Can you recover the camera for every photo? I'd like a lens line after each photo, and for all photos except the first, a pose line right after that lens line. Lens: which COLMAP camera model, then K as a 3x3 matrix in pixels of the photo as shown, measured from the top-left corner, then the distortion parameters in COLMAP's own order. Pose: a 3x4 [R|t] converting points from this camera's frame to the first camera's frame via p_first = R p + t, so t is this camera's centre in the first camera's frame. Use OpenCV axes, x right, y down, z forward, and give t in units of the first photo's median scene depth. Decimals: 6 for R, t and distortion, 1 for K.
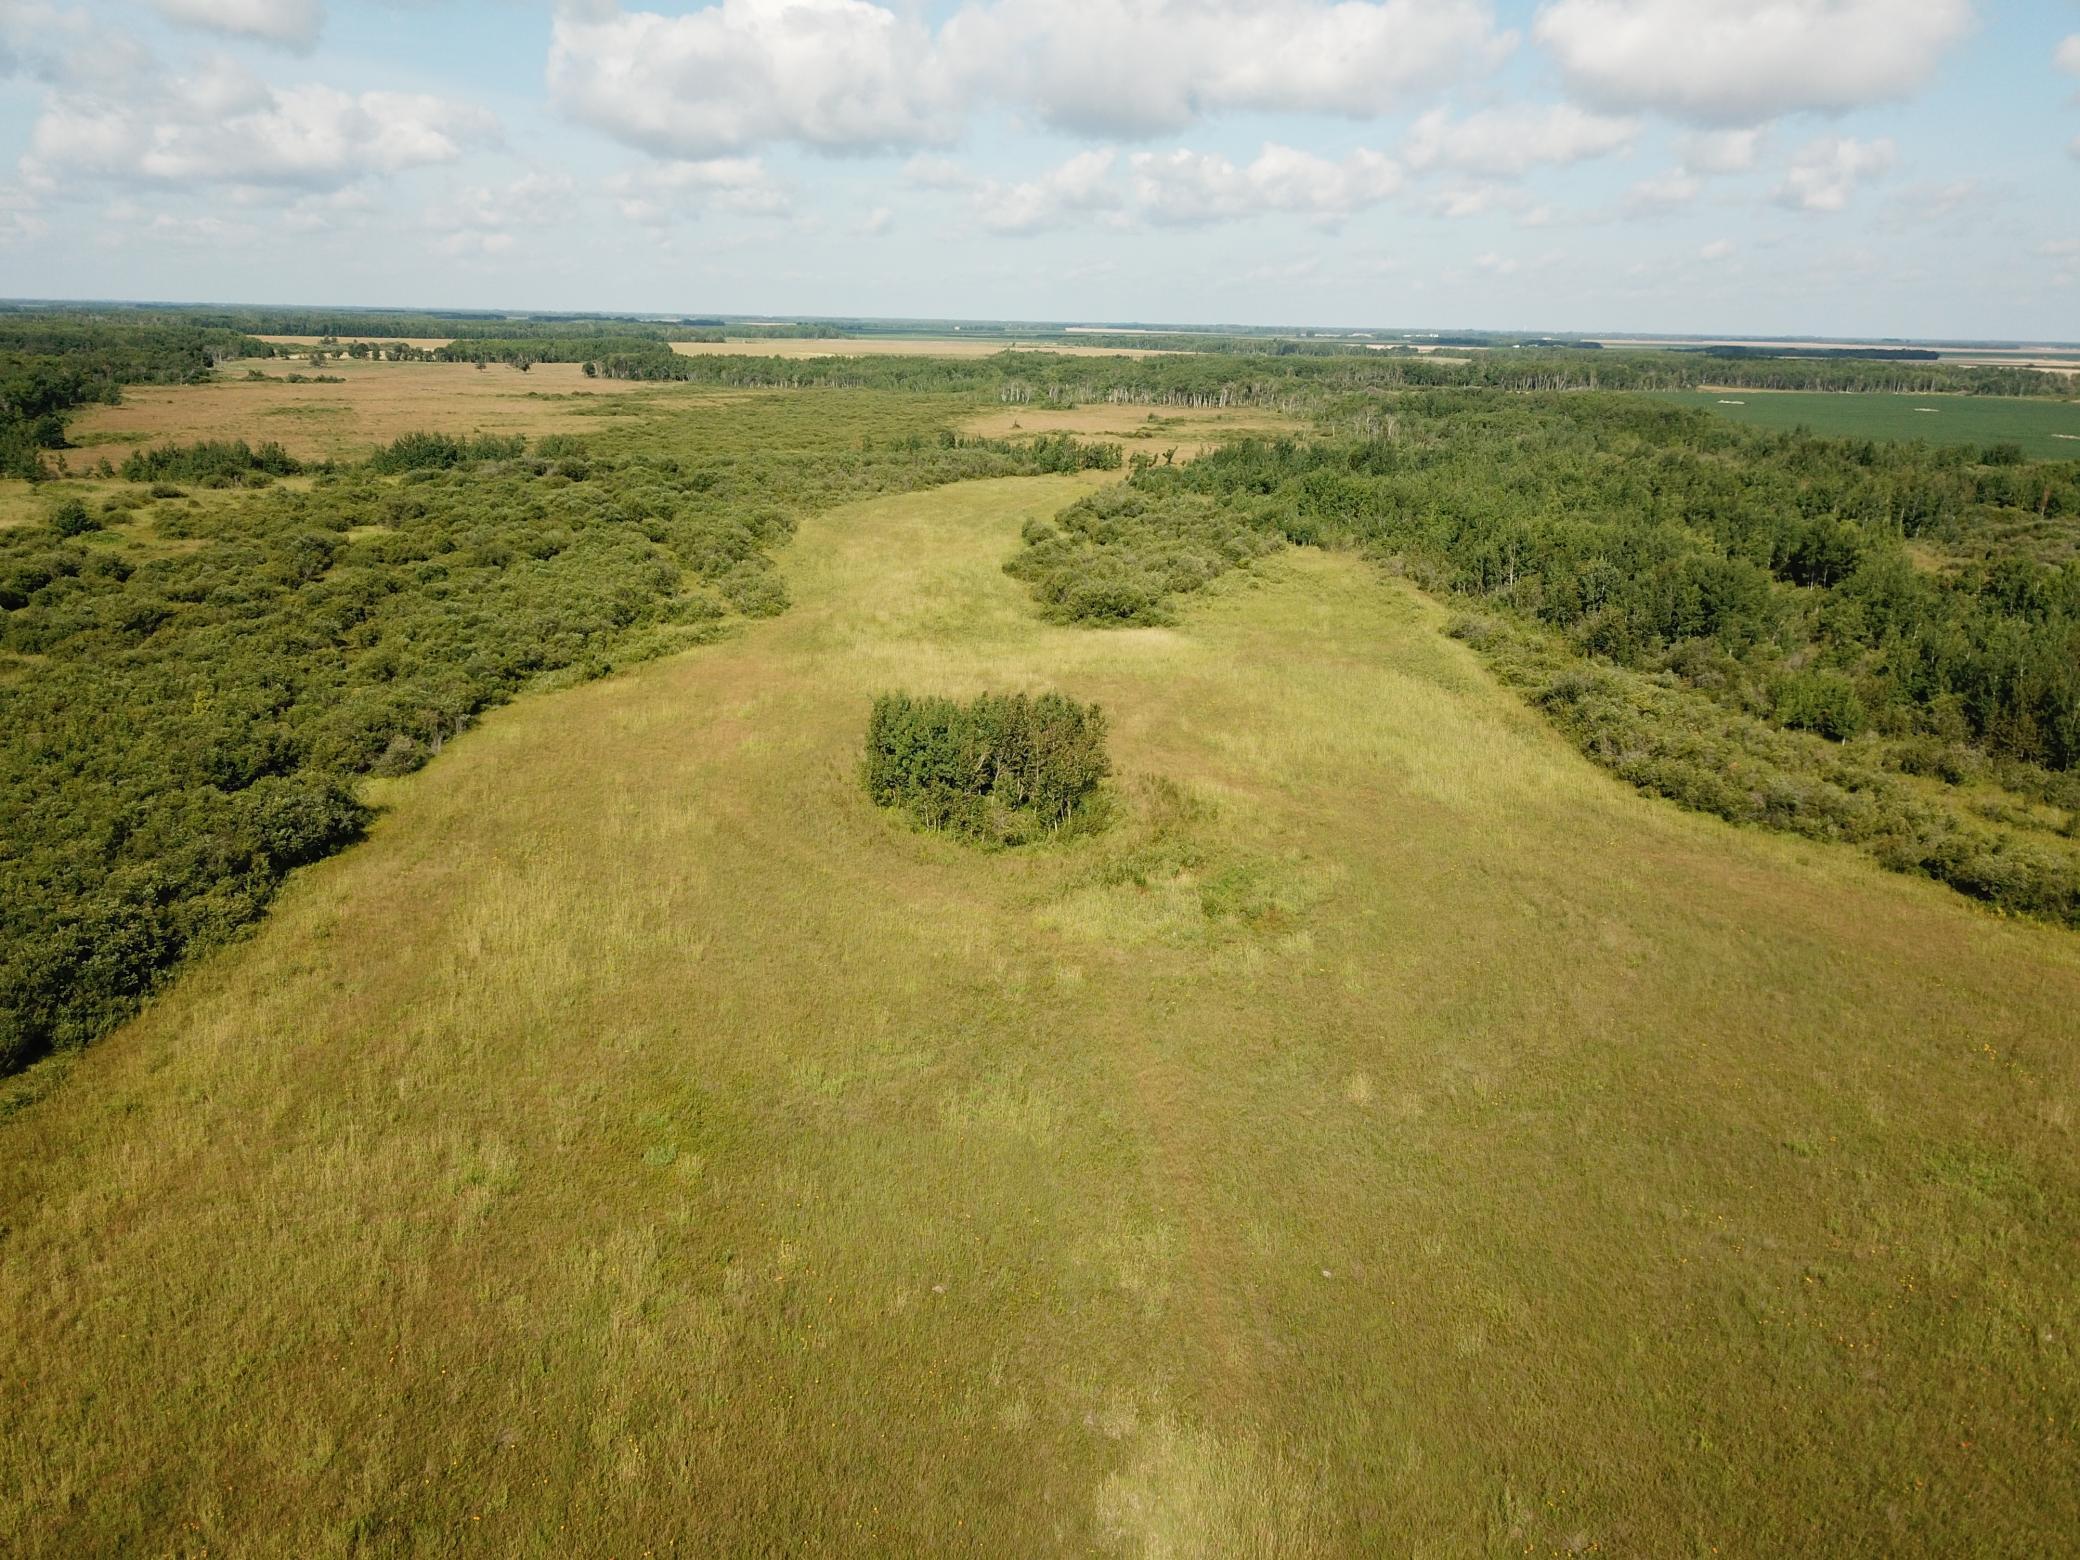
lens RADIAL K [[1579.4, 0, 1040.0], [0, 1579.4, 780.0], [0, 0, 1]] dist [0.002094, 0.000821]
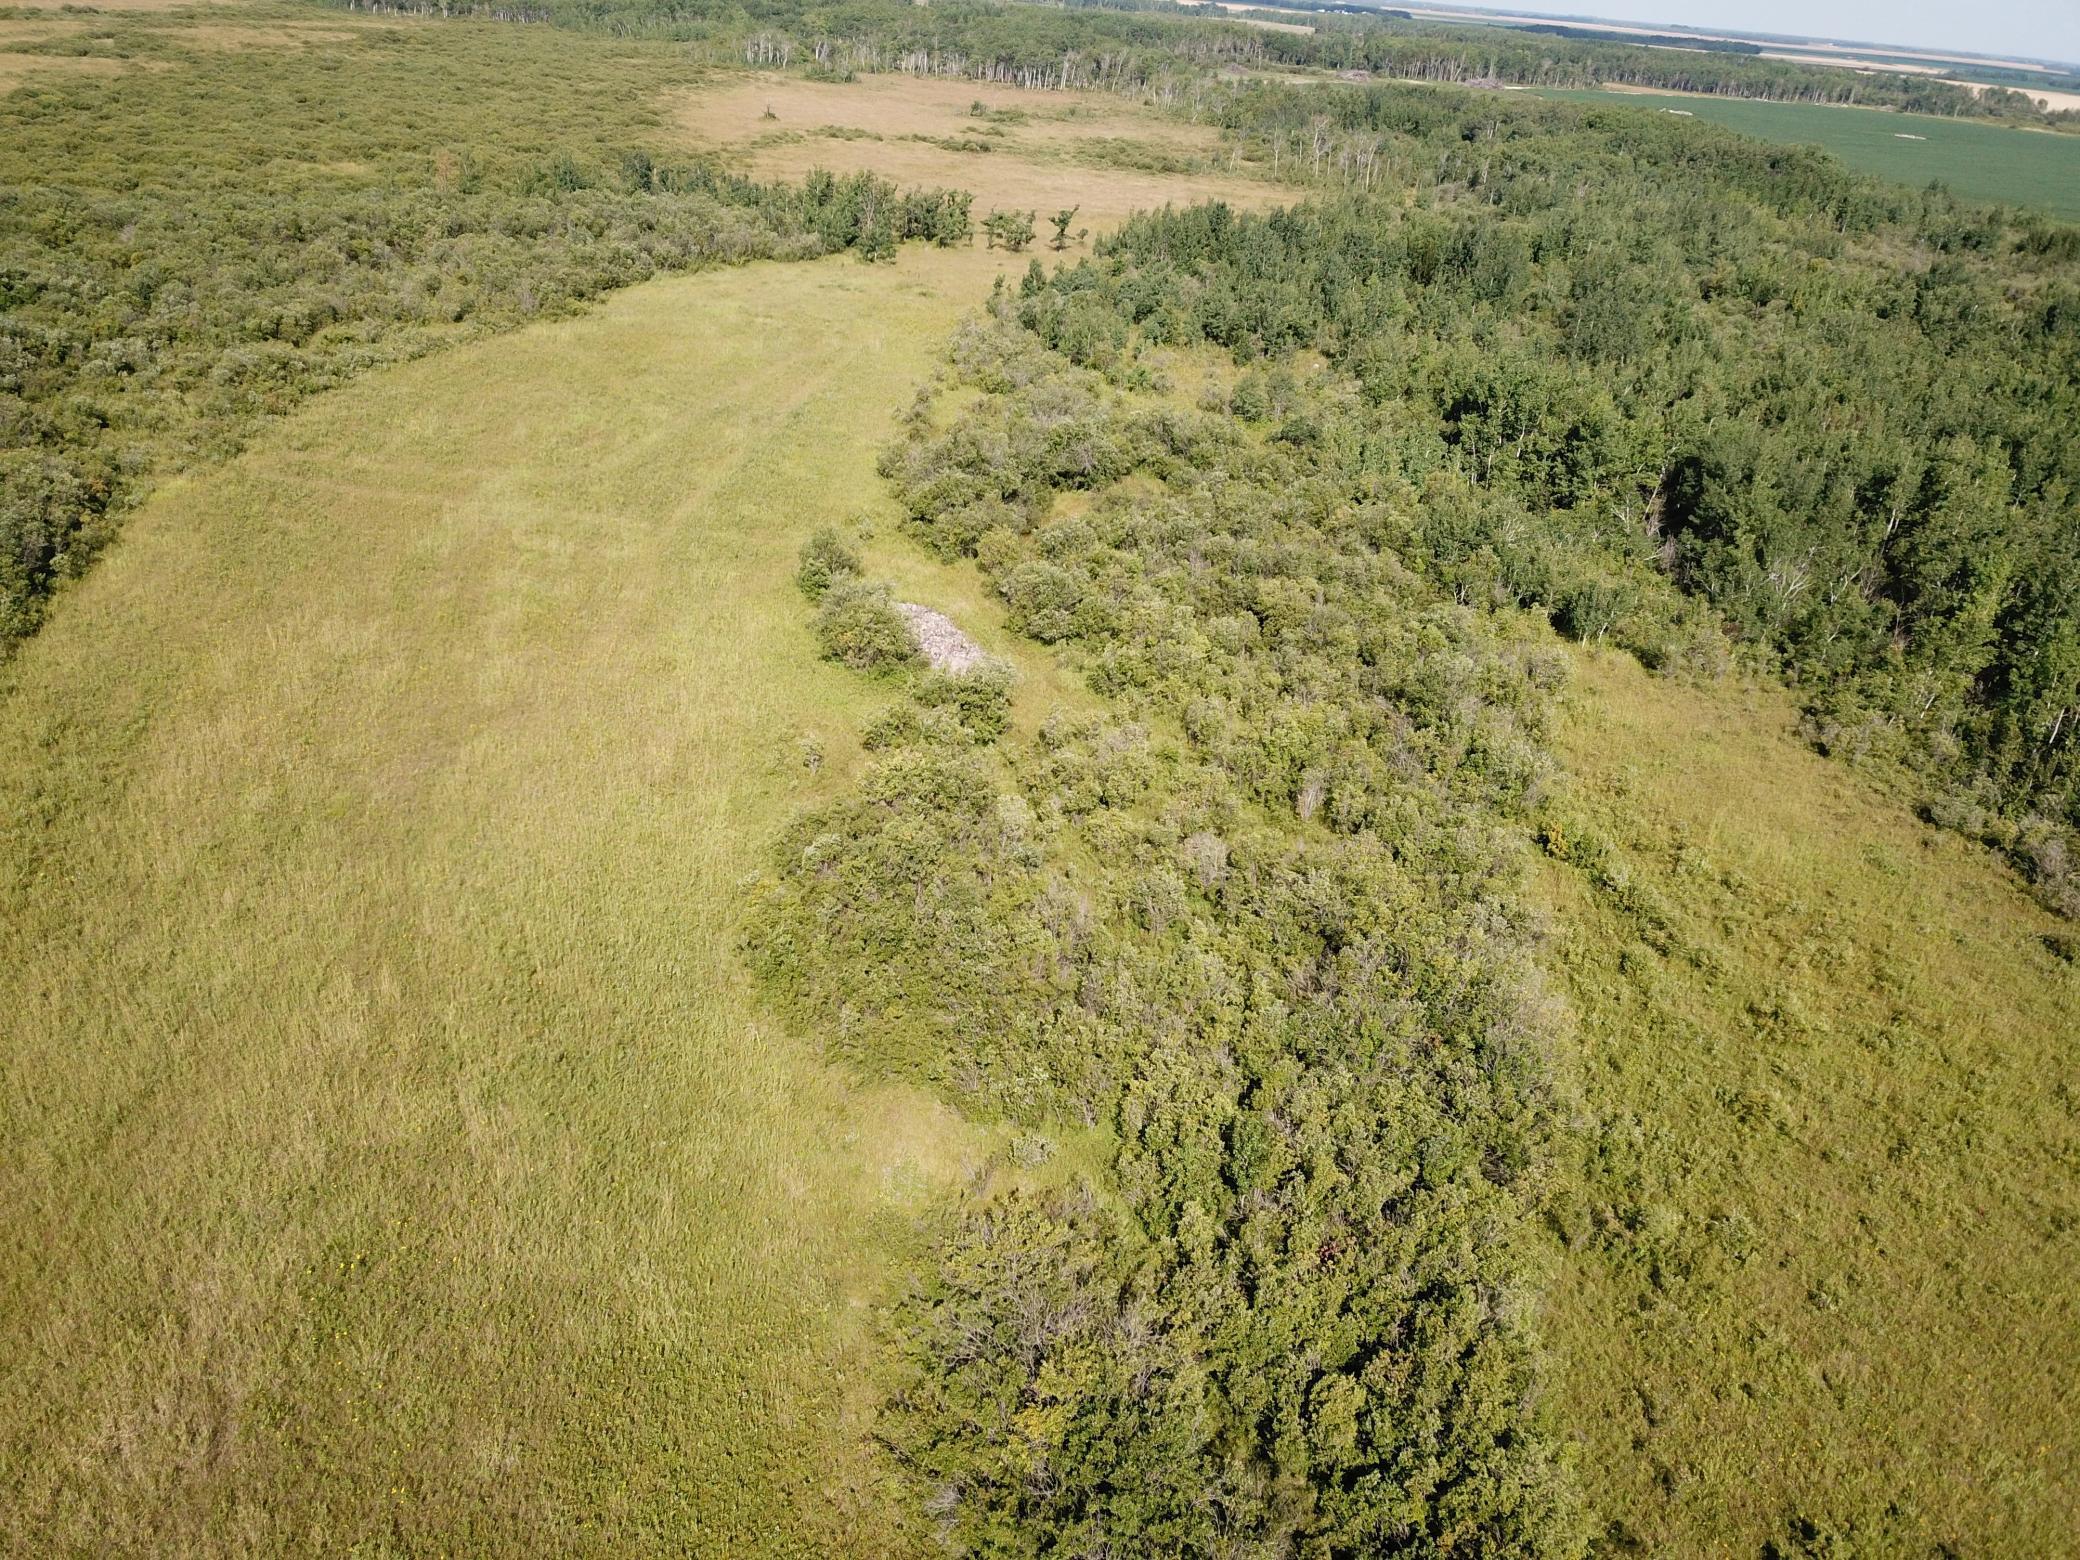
lens RADIAL K [[1554.4, 0, 1013.7], [0, 1554.4, 771.5], [0, 0, 1]] dist [0.033646, -0.033958]
pose [[0.990216, -0.002860, 0.139516, -0.004917], [-0.024847, 0.980201, 0.196442, -0.072045], [-0.137315, -0.197986, 0.970539, 0.257290]]
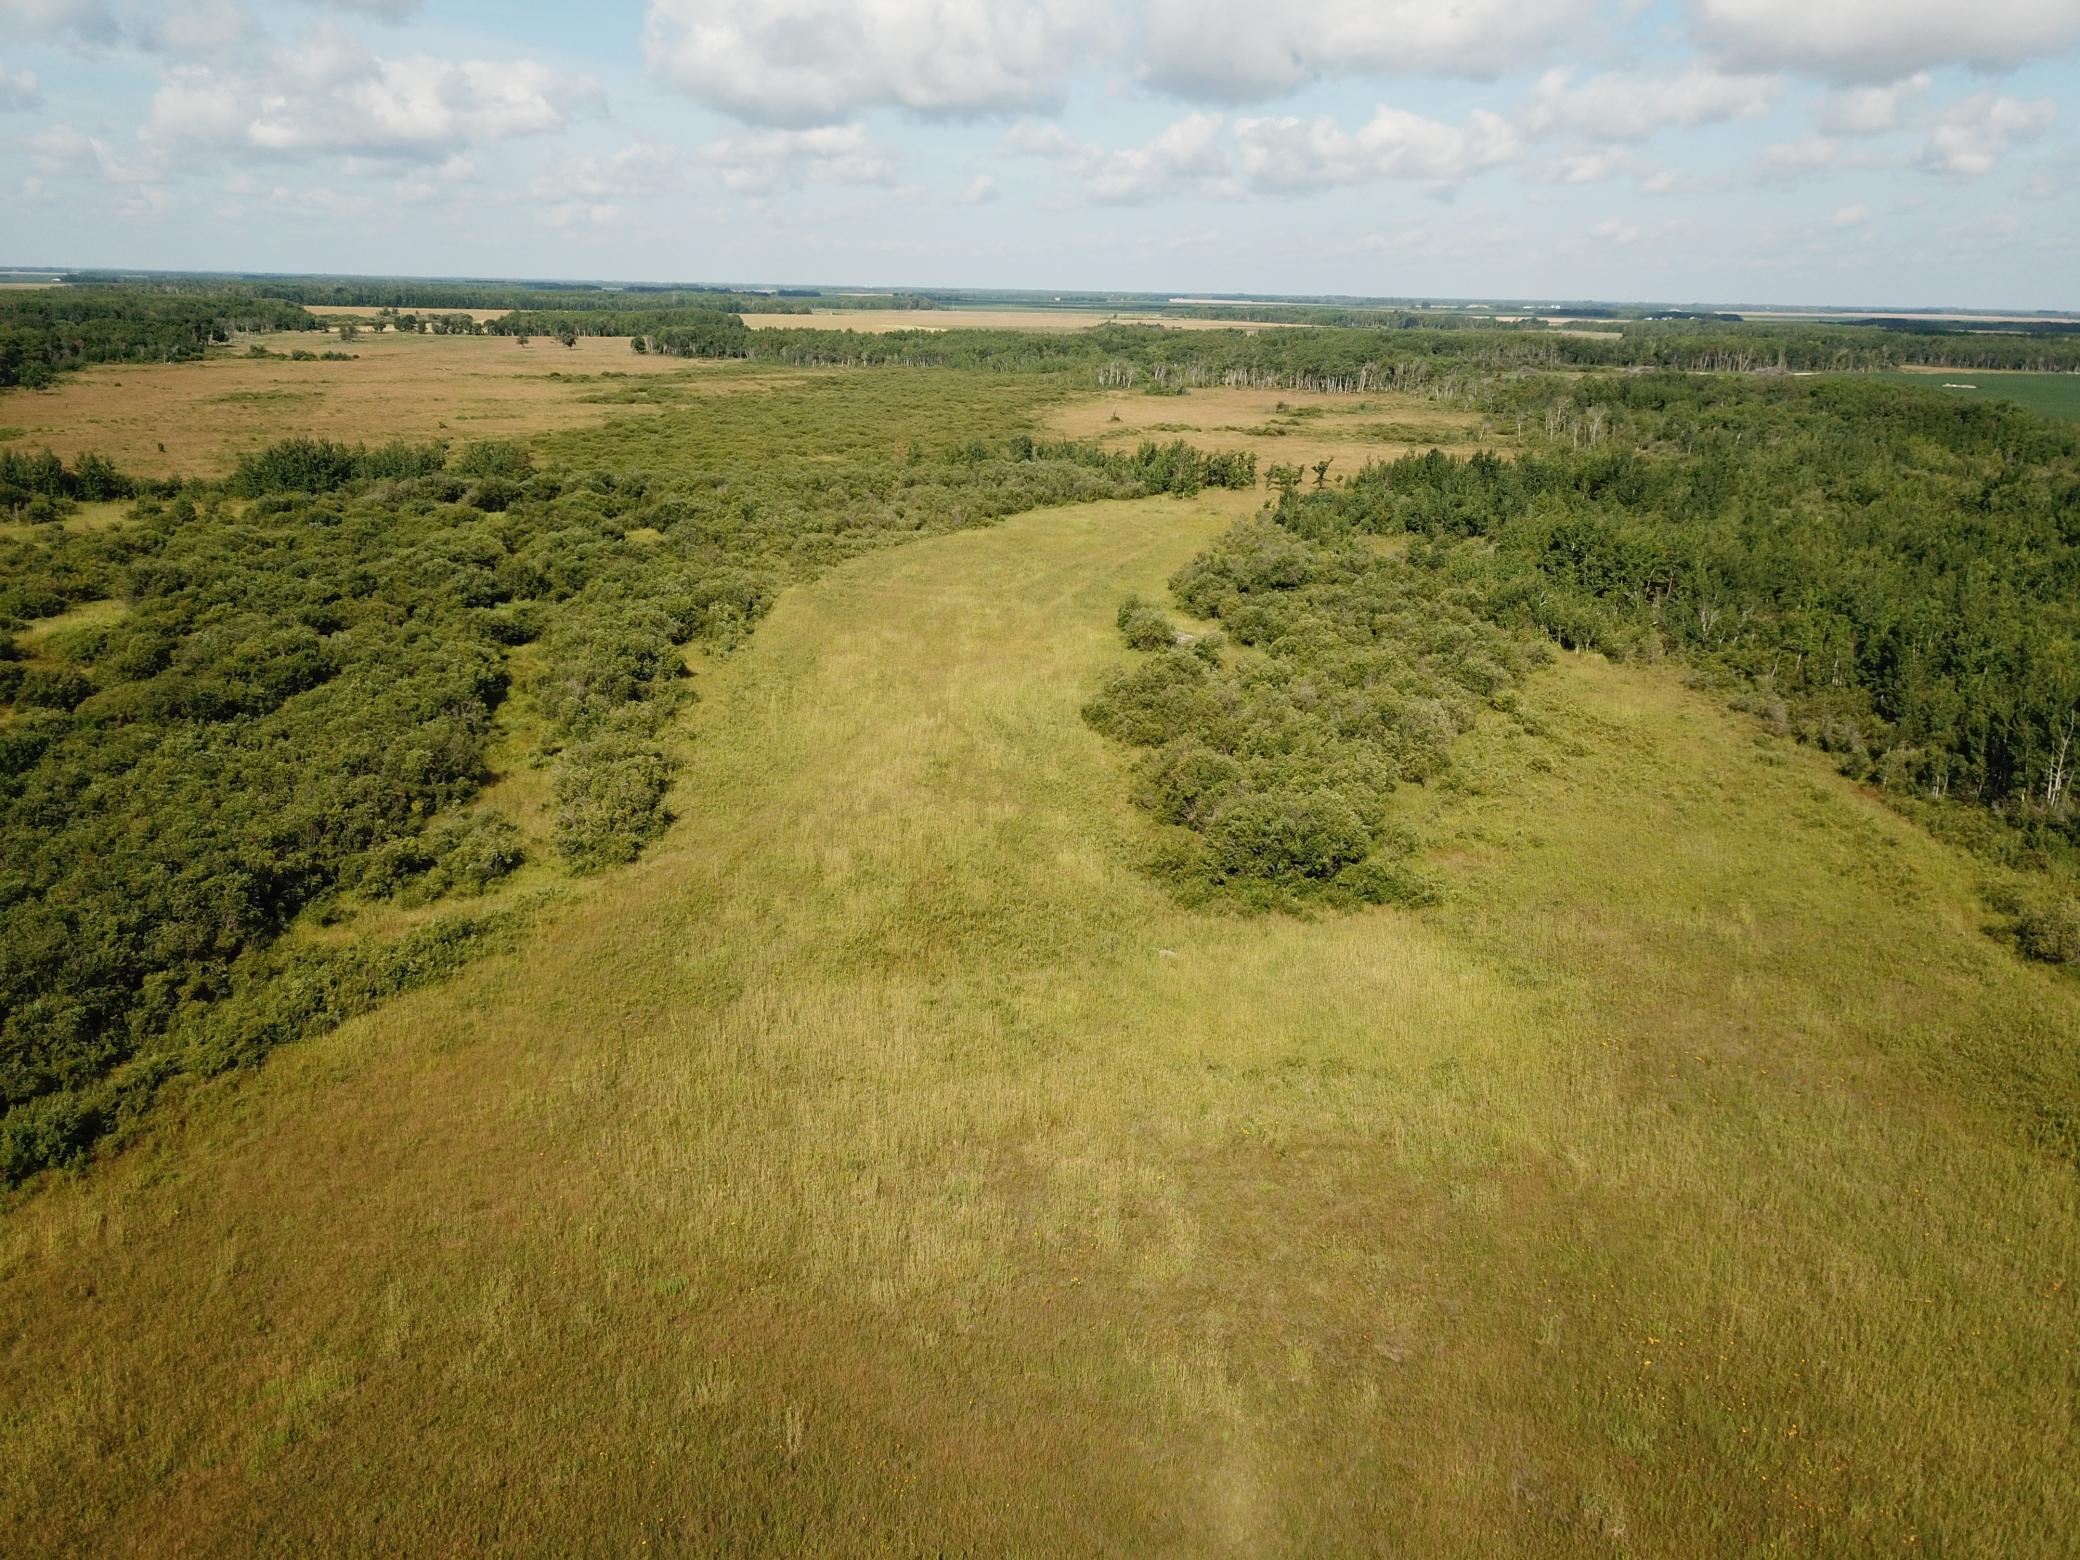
lens RADIAL K [[1559.6, 0, 1034.5], [0, 1559.6, 821.4], [0, 0, 1]] dist [0.000703, 0.003557]
pose [[0.997859, 0.020719, -0.062036, -0.001841], [-0.017957, 0.998837, 0.044750, -0.040748], [0.062891, -0.043541, 0.997070, 0.146326]]
